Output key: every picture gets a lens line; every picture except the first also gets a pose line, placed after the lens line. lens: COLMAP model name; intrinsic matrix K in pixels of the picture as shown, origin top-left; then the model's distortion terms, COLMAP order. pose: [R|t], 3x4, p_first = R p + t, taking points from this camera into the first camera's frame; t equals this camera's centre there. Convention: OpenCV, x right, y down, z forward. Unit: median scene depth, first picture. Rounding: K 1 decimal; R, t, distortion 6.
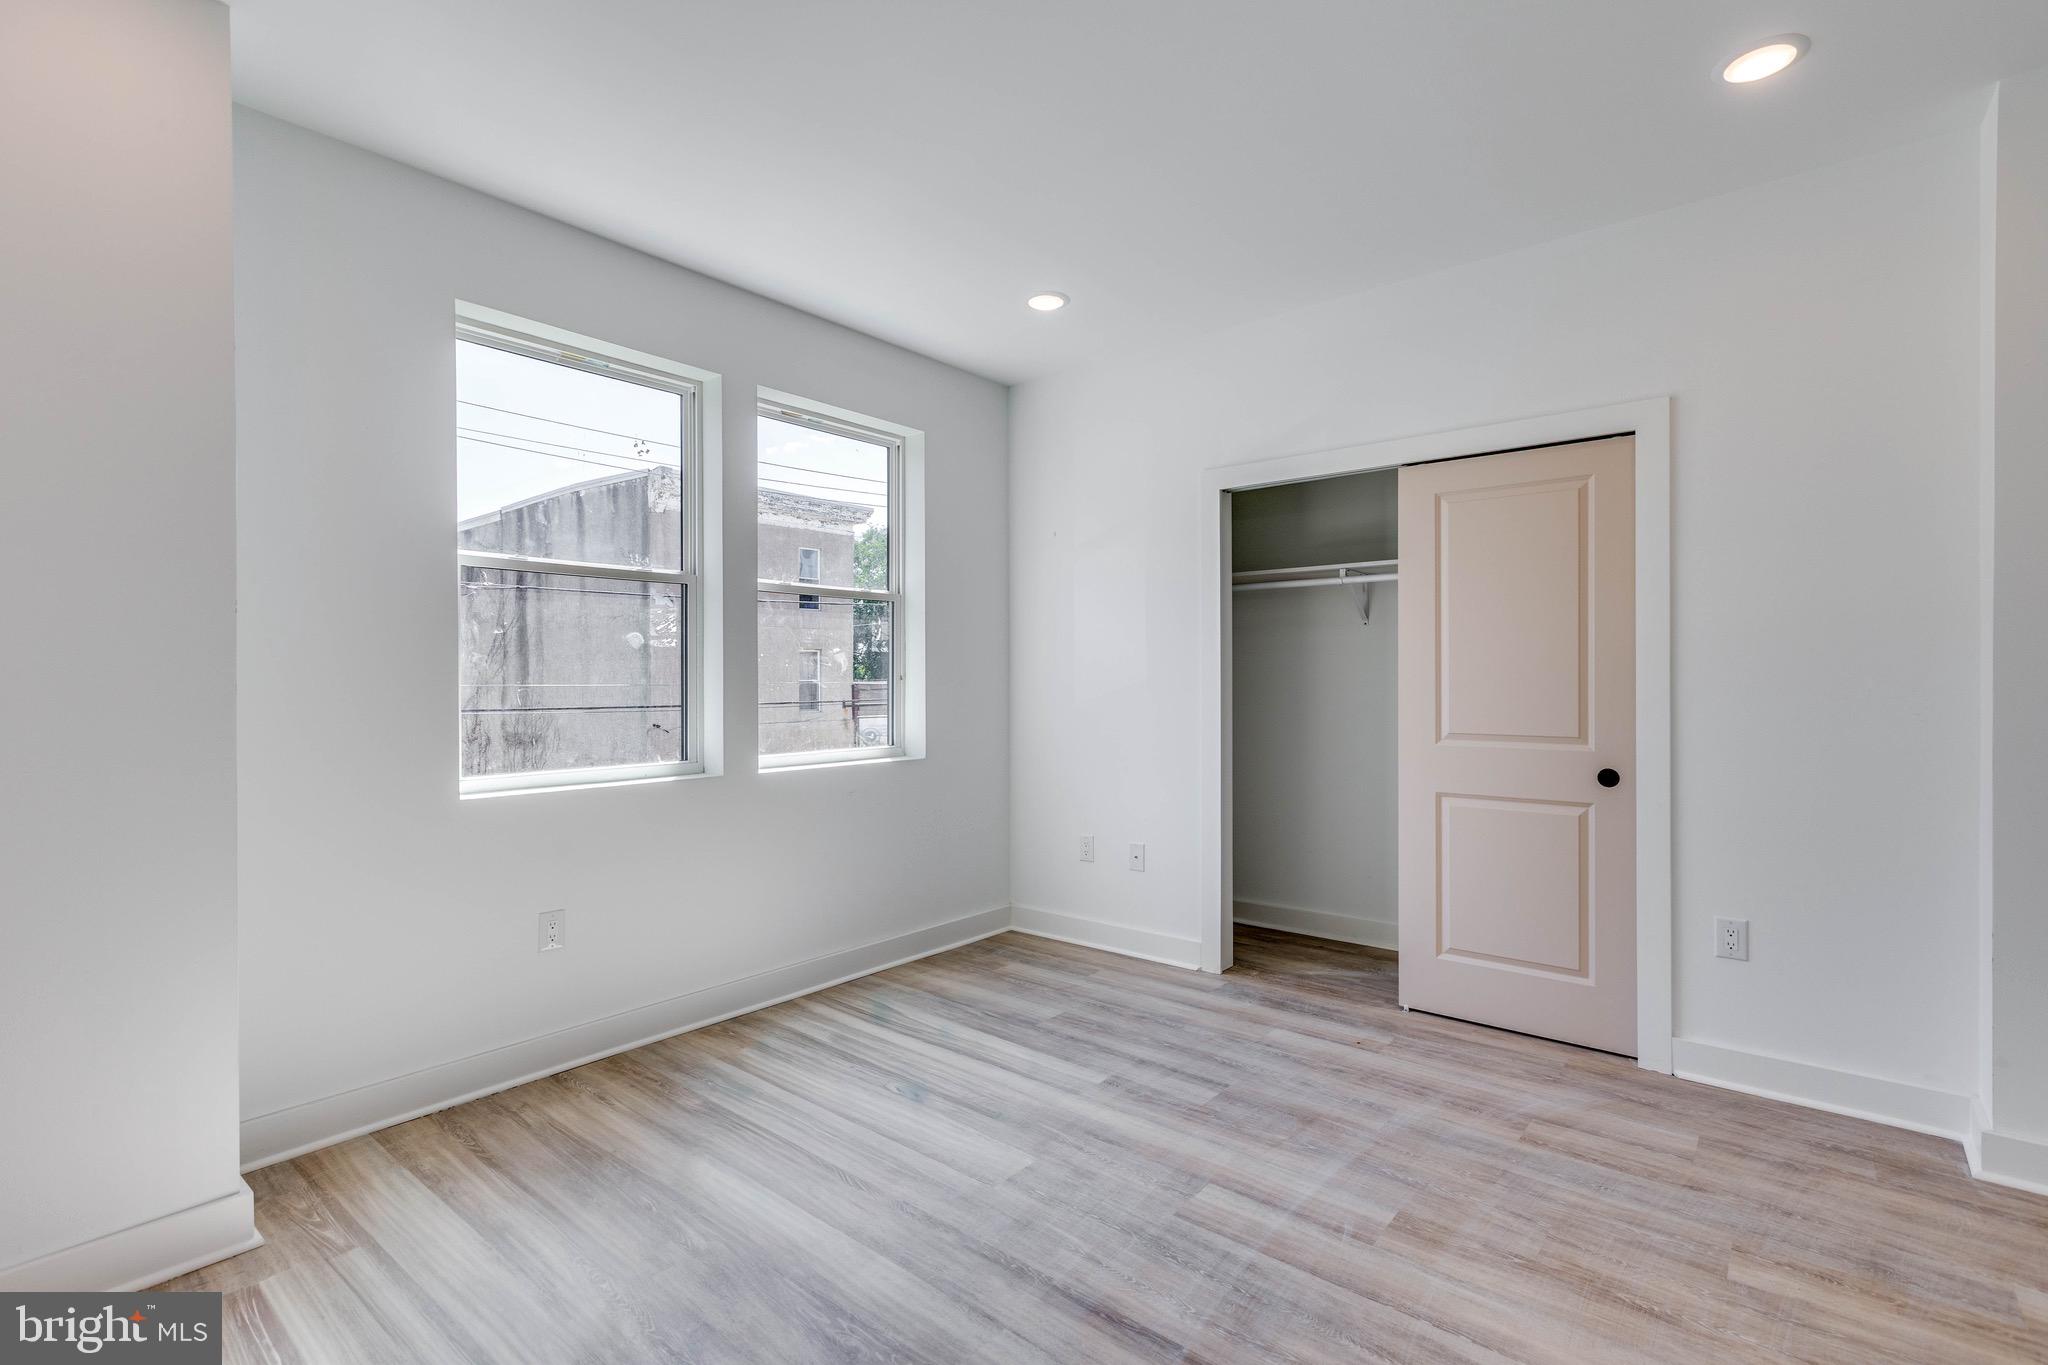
lens RADIAL K [[930.2, 0, 1034.8], [0, 930.2, 680.4], [0, 0, 1]] dist [-0.004688, -0.001817]
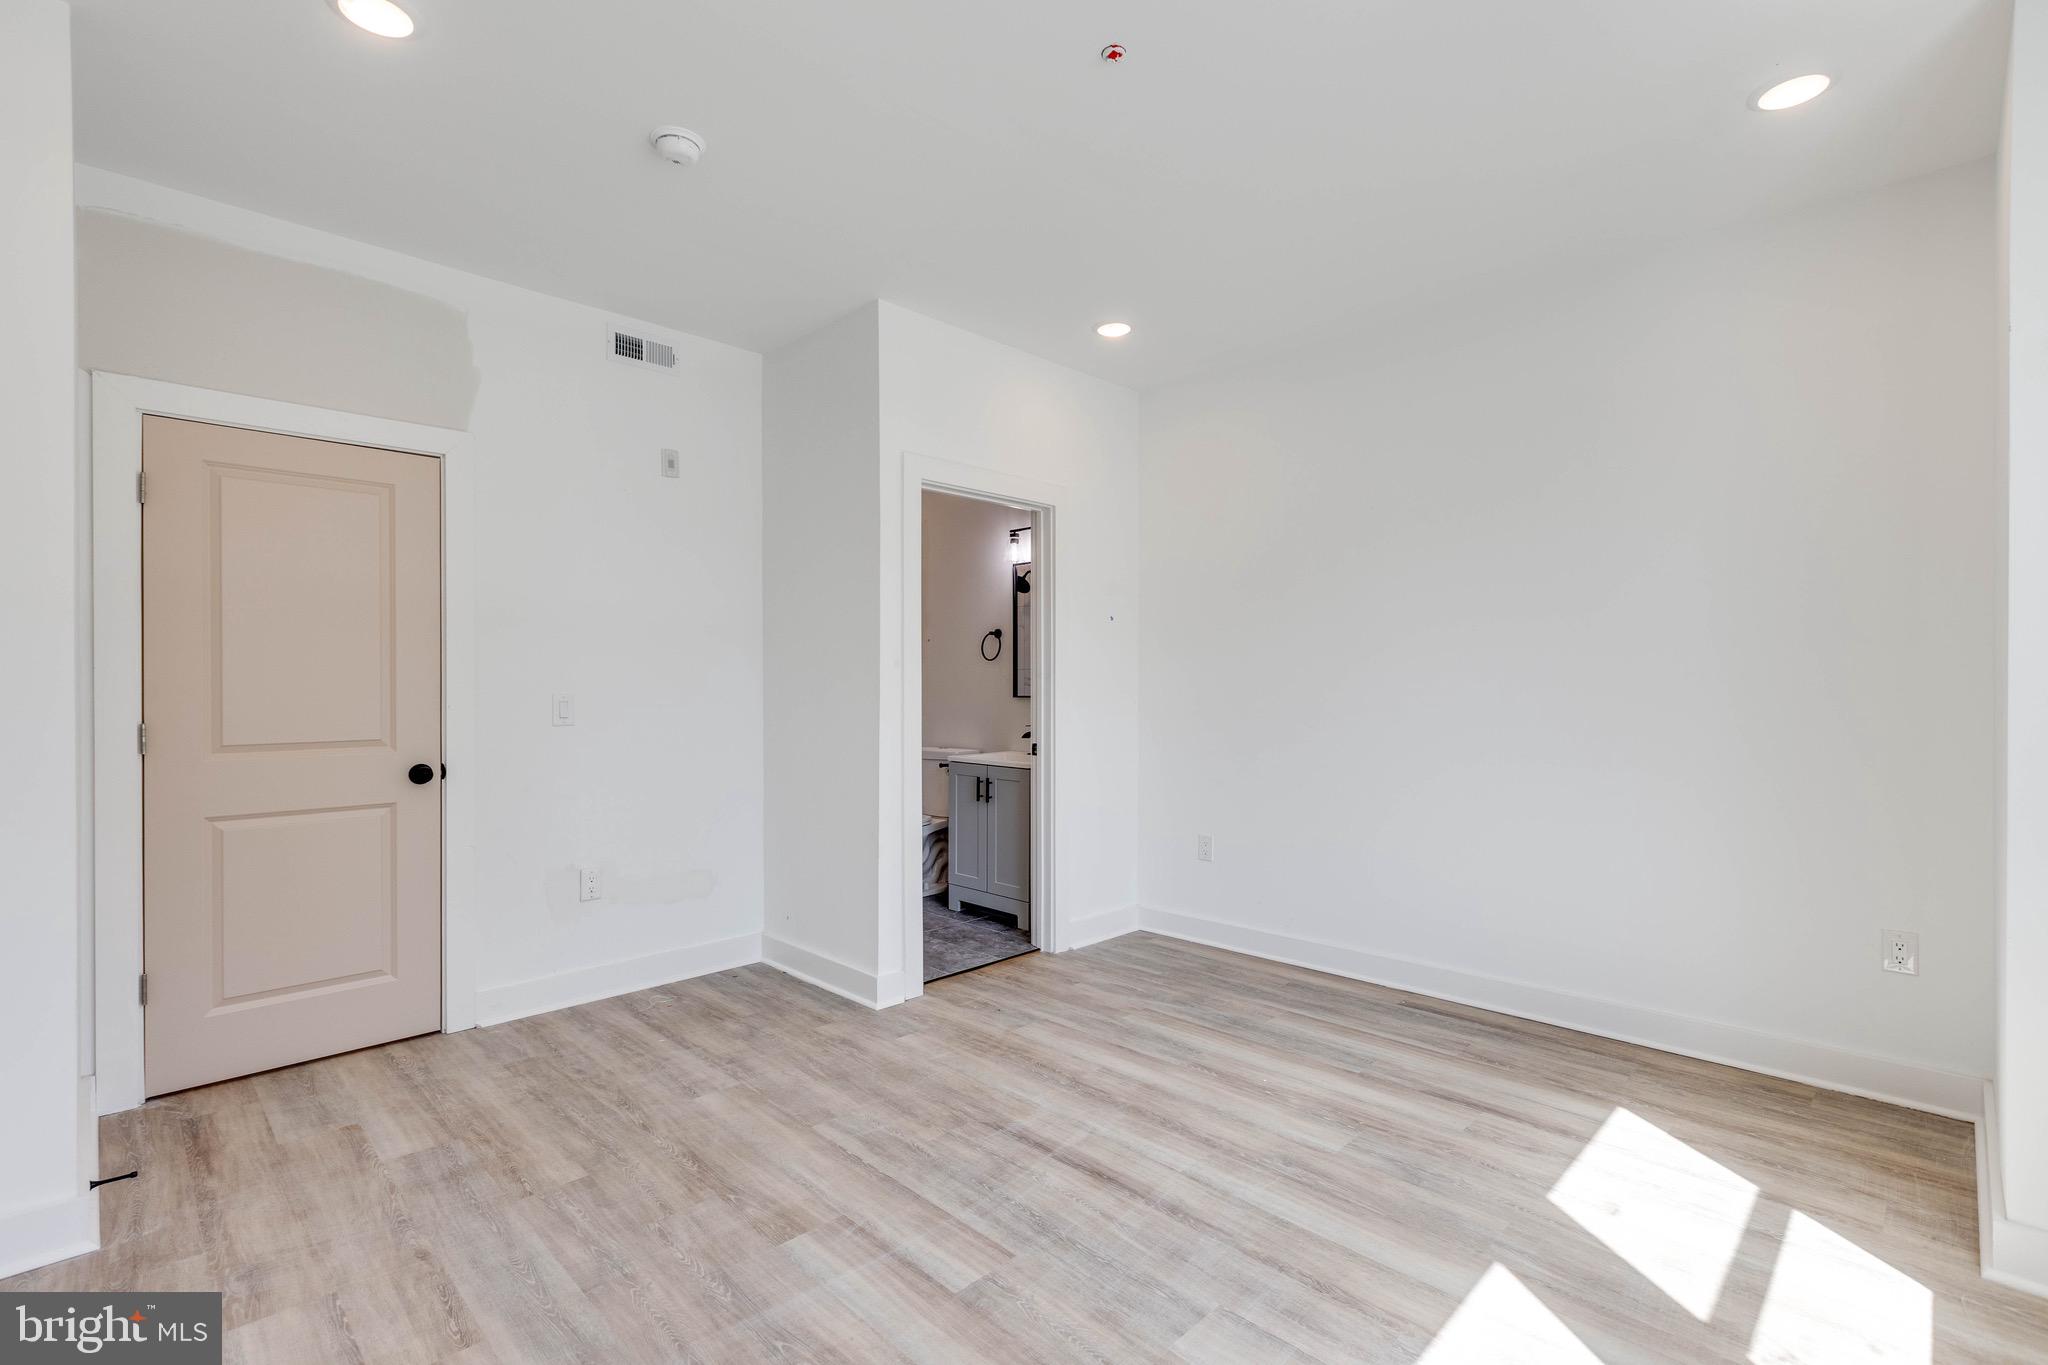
lens RADIAL K [[930.2, 0, 1020.3], [0, 930.2, 680.6], [0, 0, 1]] dist [-0.004688, -0.001817]
pose [[-0.994664, 0.004182, 0.103087, 0.048002], [0.004139, 0.999991, -0.000630, -0.004091], [-0.103089, -0.000200, -0.994672, 2.025458]]
